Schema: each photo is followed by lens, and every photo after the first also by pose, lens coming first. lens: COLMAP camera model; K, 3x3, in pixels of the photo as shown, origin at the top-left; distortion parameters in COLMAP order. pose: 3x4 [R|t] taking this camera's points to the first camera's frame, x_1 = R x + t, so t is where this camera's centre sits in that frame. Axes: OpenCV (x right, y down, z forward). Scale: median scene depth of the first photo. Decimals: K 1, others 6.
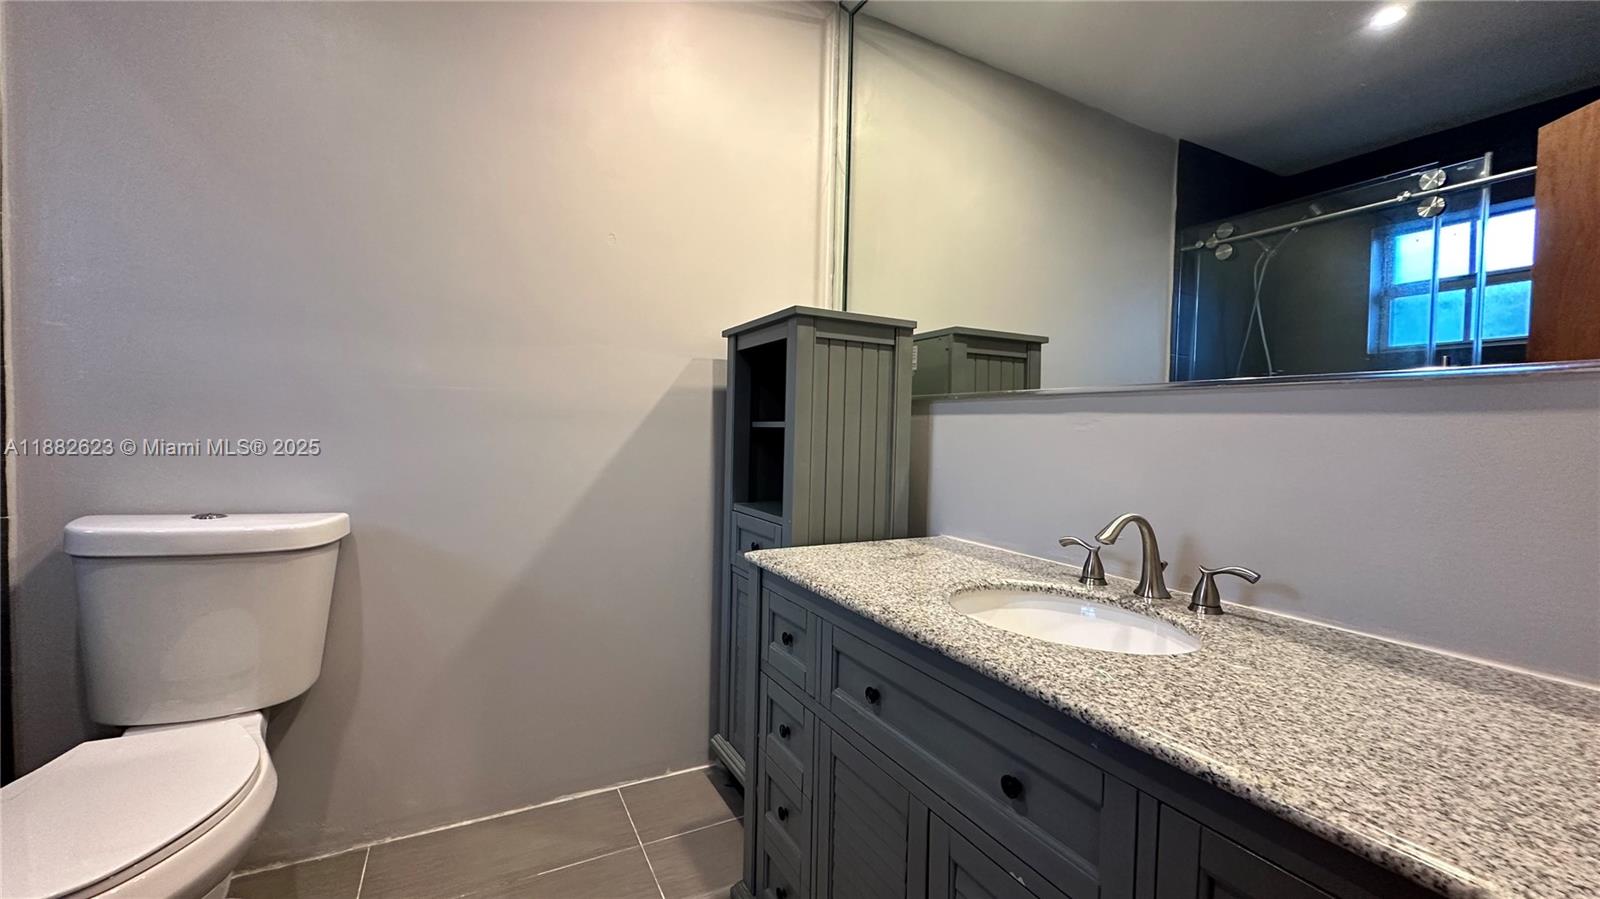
lens RADIAL K [[637.4, 0, 800.0], [0, 637.4, 449.5], [0, 0, 1]] dist [-0.002831, 0.000594]
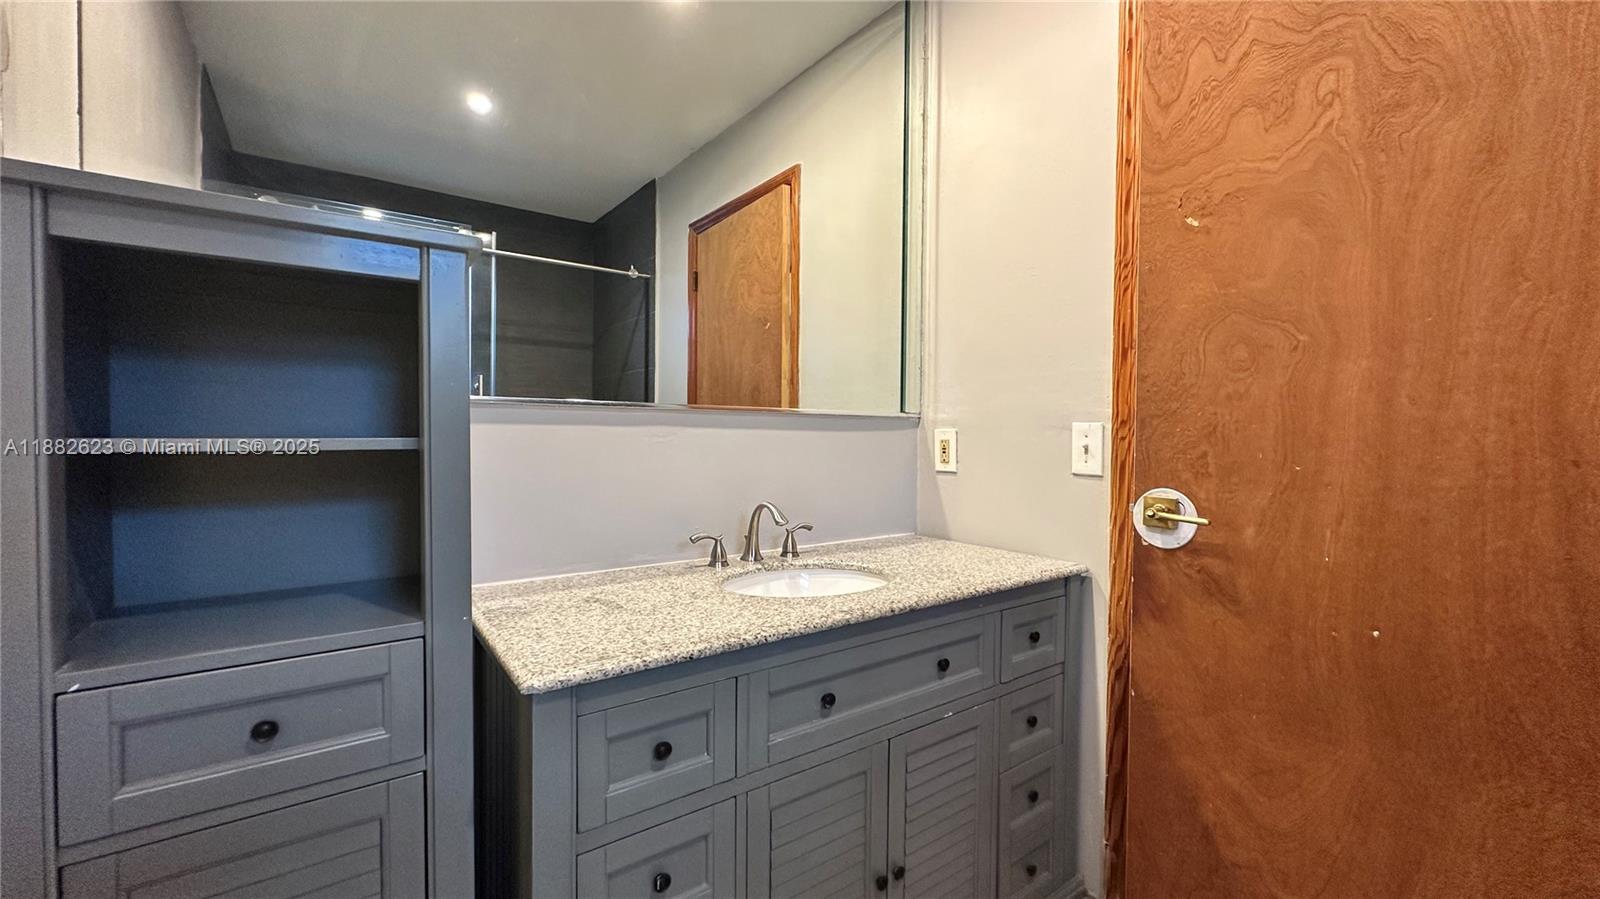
lens RADIAL K [[637.4, 0, 800.0], [0, 637.4, 449.5], [0, 0, 1]] dist [-0.002831, 0.000594]
pose [[-0.131688, -0.046697, 0.990191, -0.912498], [0.018176, 0.998608, 0.049511, -0.088962], [-0.991125, 0.024518, -0.130656, 1.163288]]
